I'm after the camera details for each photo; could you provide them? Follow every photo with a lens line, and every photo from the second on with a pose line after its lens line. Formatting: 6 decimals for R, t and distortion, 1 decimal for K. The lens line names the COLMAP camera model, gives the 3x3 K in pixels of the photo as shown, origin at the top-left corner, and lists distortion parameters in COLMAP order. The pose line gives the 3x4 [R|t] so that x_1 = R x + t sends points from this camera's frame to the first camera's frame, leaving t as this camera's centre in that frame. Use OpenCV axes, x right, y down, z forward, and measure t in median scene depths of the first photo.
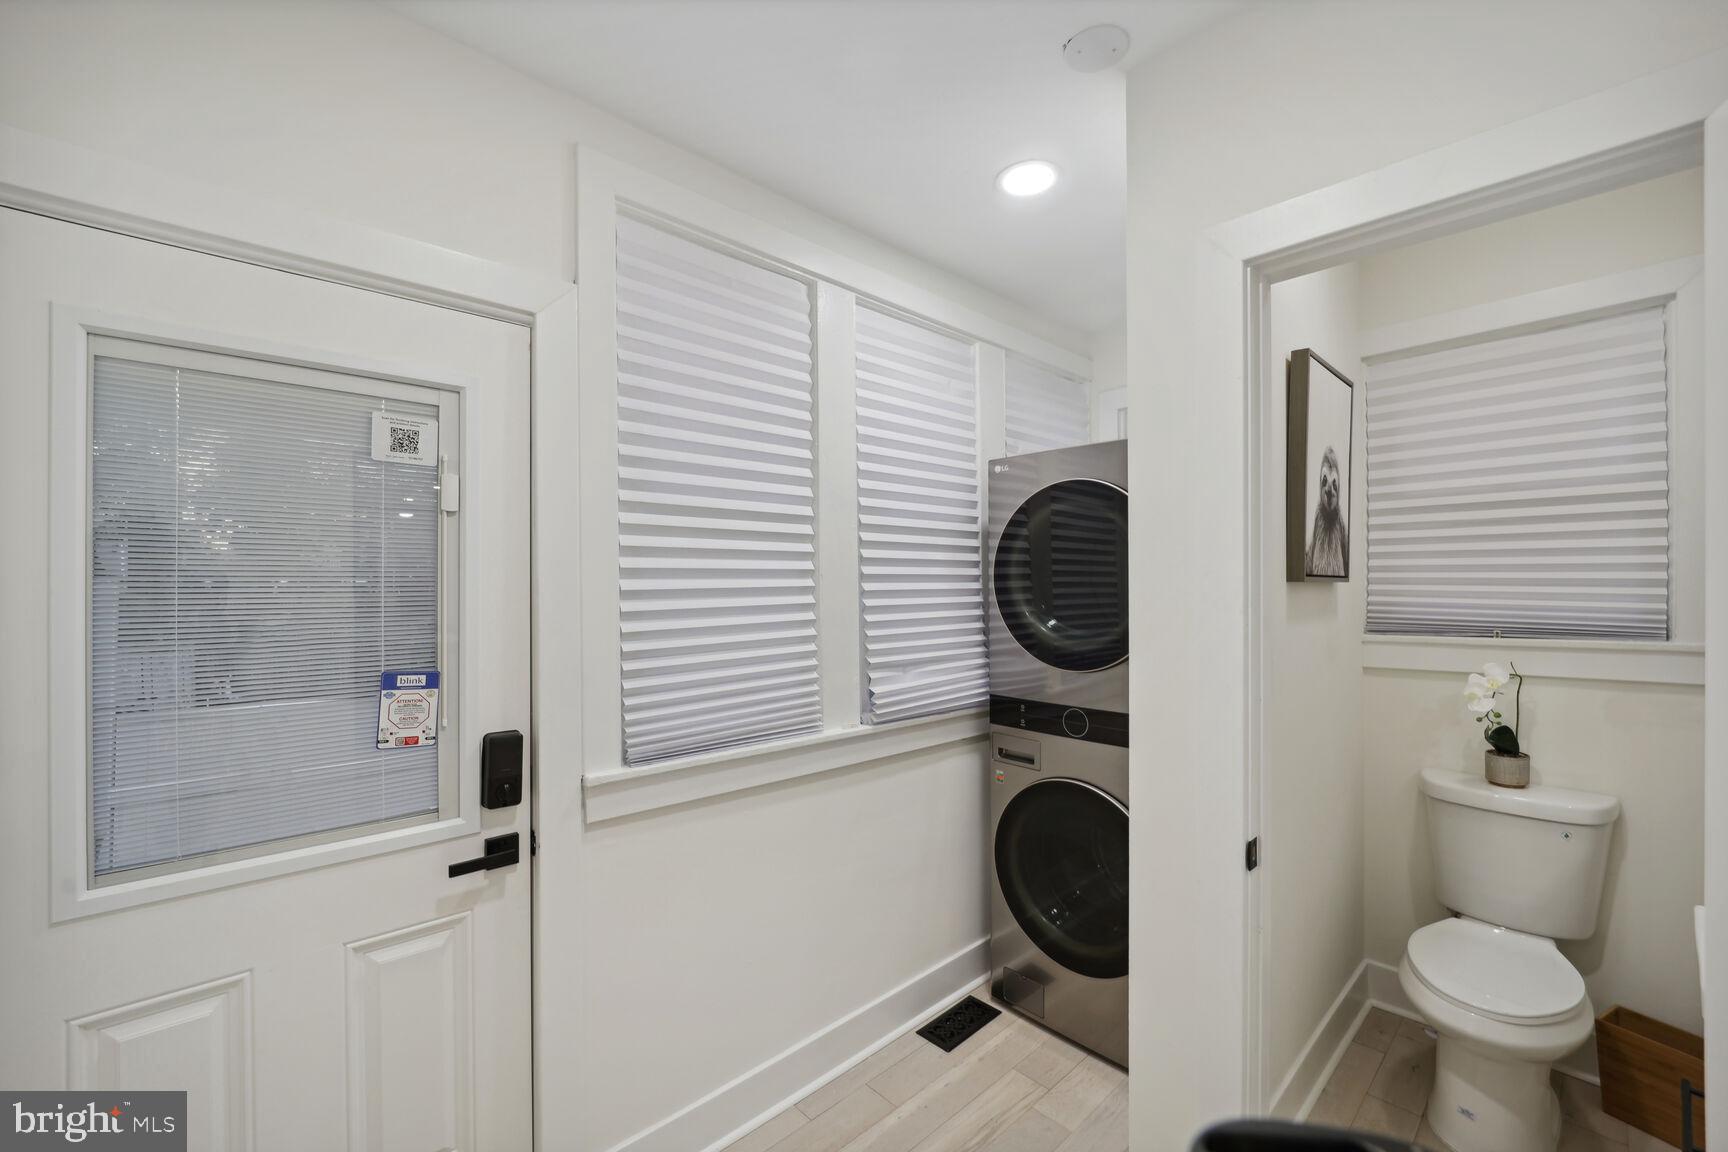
lens RADIAL K [[722.0, 0, 864.5], [0, 722.0, 596.5], [0, 0, 1]] dist [0.000453, 0.000010]
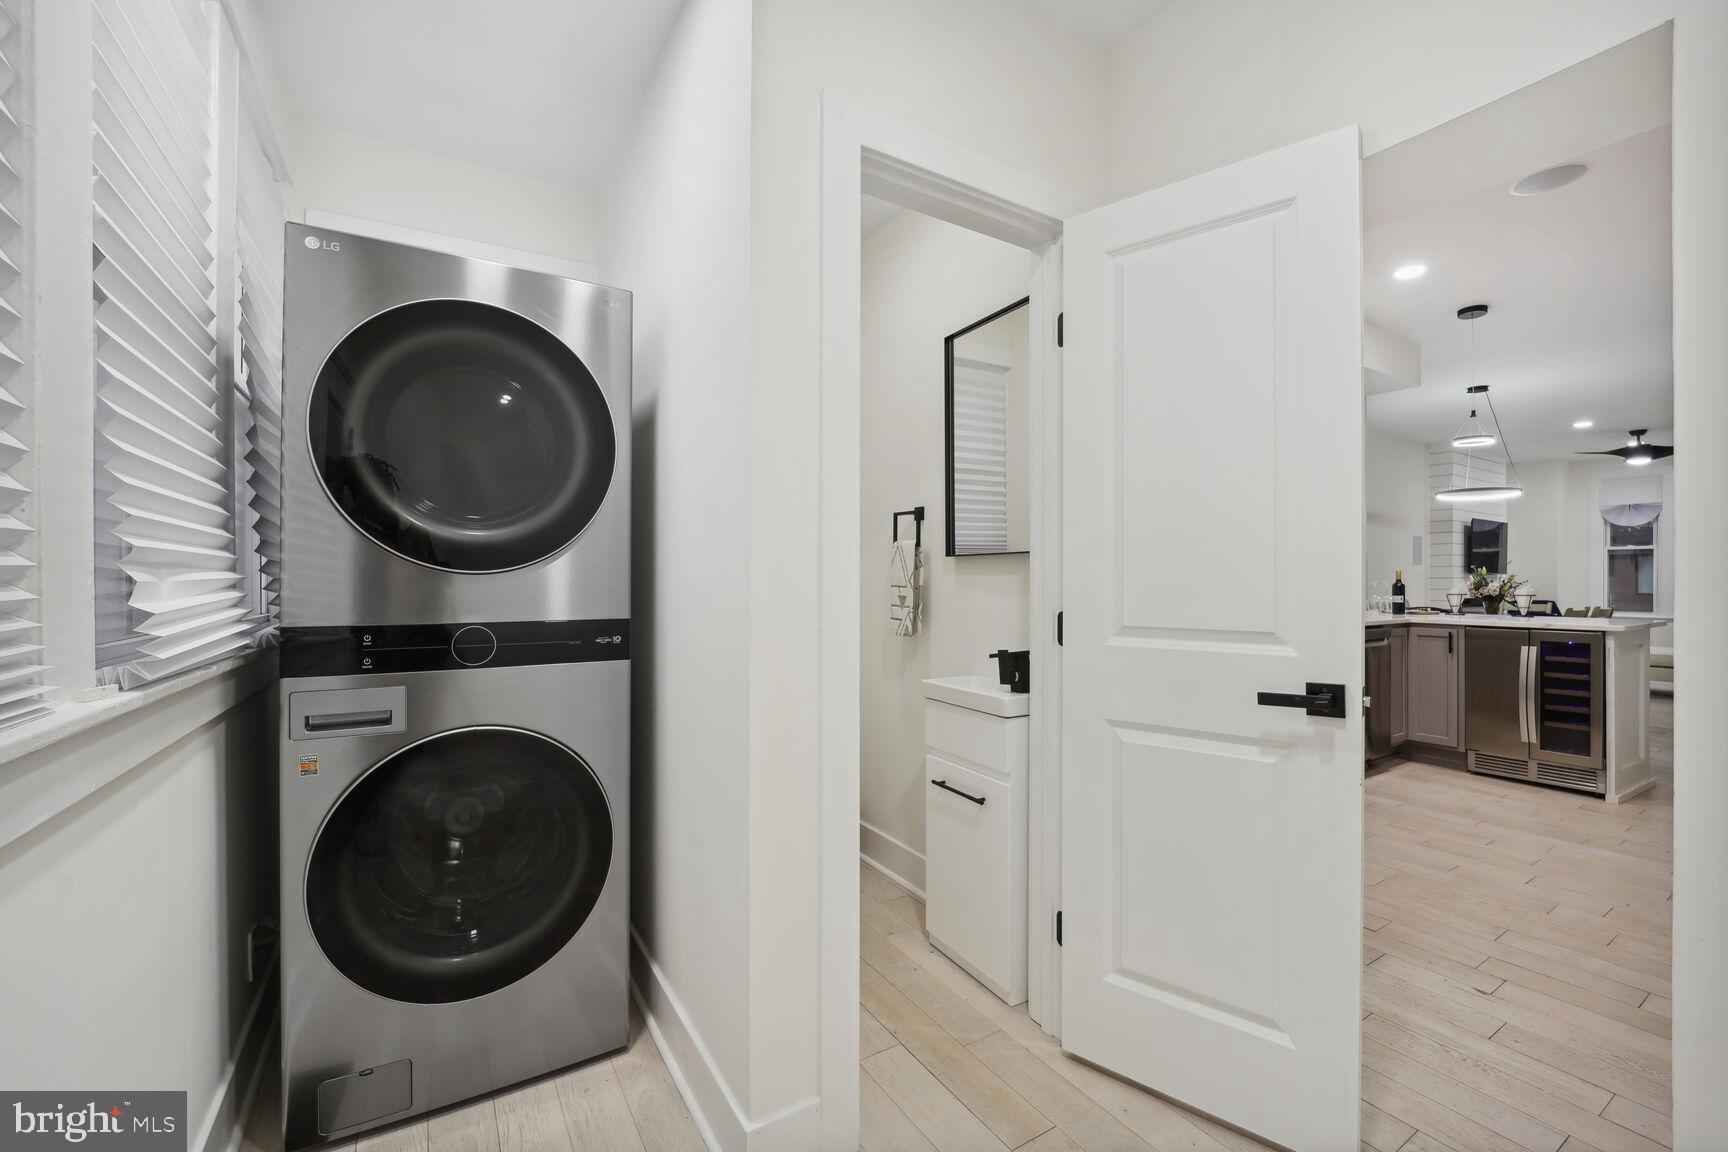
lens RADIAL K [[707.7, 0, 864.6], [0, 707.7, 585.0], [0, 0, 1]] dist [-0.000619, -0.000124]
pose [[0.215369, -0.001504, 0.976532, -0.315174], [0.016334, 0.999864, -0.002063, 0.124675], [-0.976396, 0.016394, 0.215364, 0.482868]]
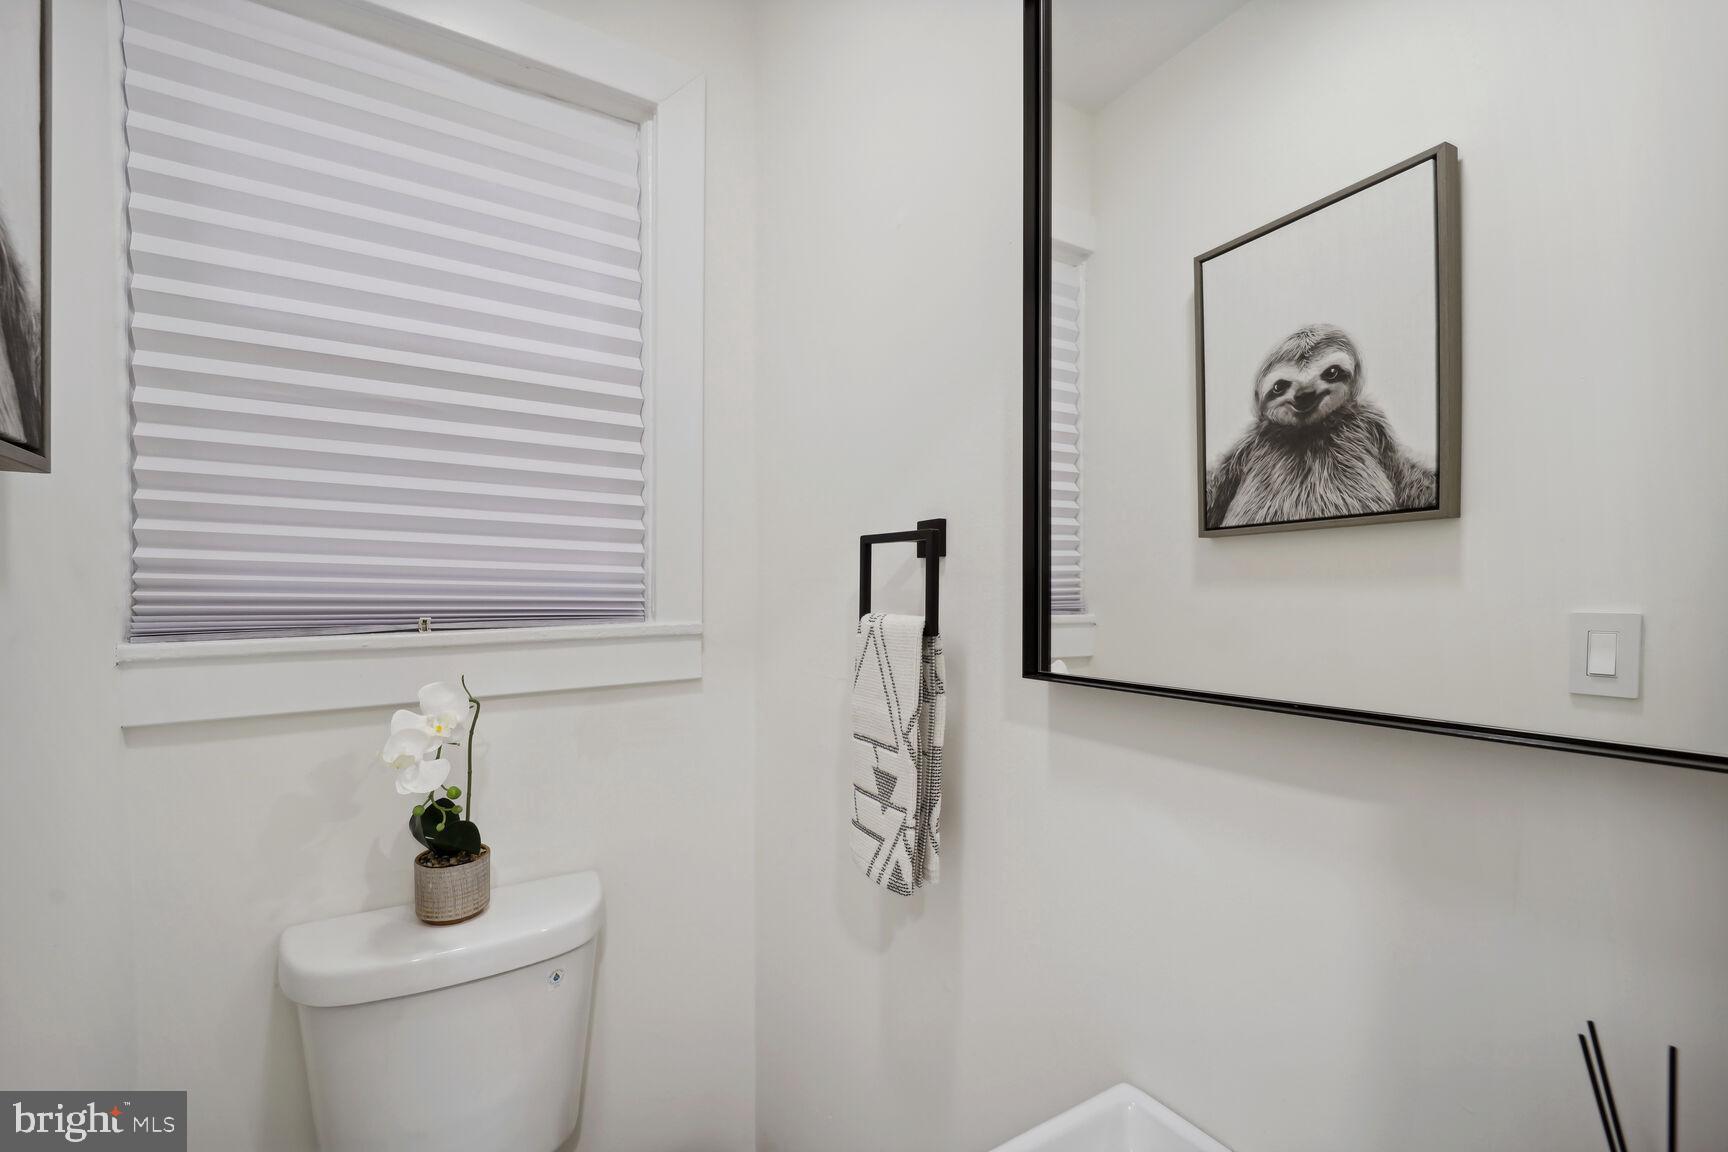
lens RADIAL K [[722.0, 0, 864.5], [0, 722.0, 596.5], [0, 0, 1]] dist [0.000453, 0.000010]
pose [[0.185229, -0.001841, 0.982694, 0.436041], [0.014527, 0.999894, -0.000865, 0.038209], [-0.982588, 0.014436, 0.185236, 0.608025]]
